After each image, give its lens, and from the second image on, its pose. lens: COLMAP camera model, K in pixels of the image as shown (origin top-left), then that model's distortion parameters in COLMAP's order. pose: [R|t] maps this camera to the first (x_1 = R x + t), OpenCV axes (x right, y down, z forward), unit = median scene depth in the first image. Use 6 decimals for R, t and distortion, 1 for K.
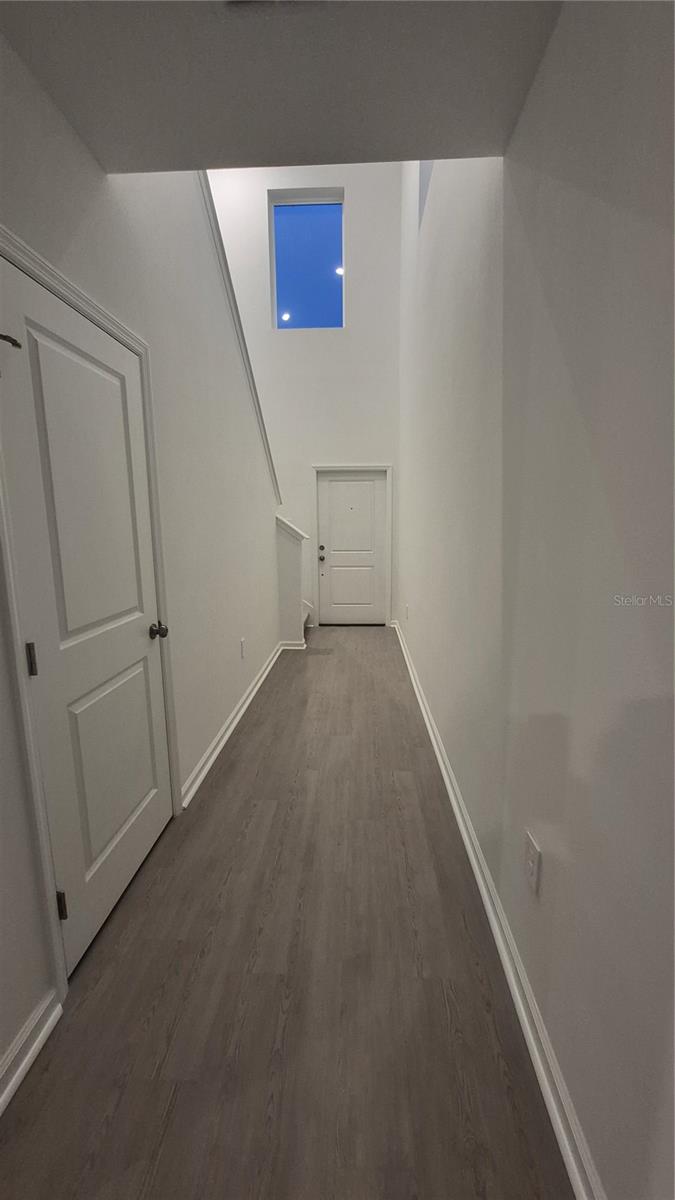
lens RADIAL K [[472.6, 0, 338.1], [0, 472.6, 597.1], [0, 0, 1]] dist [0.003109, -0.000319]
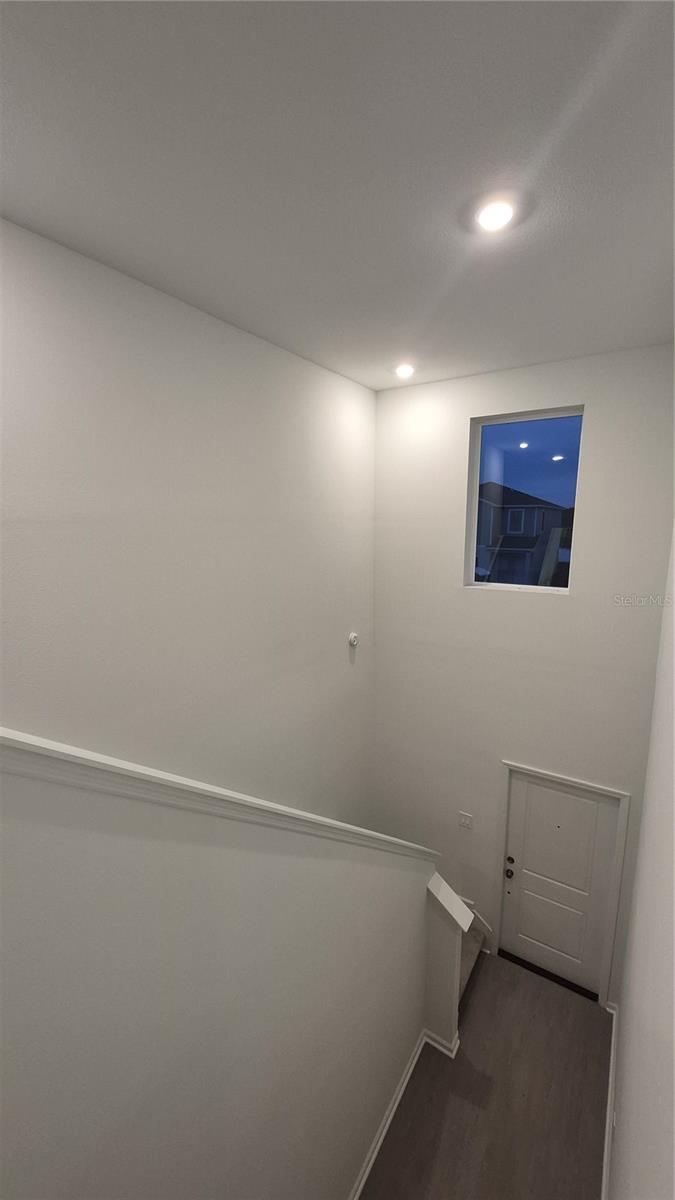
lens RADIAL K [[472.6, 0, 338.8], [0, 472.6, 604.5], [0, 0, 1]] dist [0.003109, -0.000319]
pose [[0.866138, 0.092881, -0.491098, 0.061246], [-0.087523, 0.995584, 0.033932, -0.516503], [0.492082, 0.013593, 0.870443, 0.218716]]
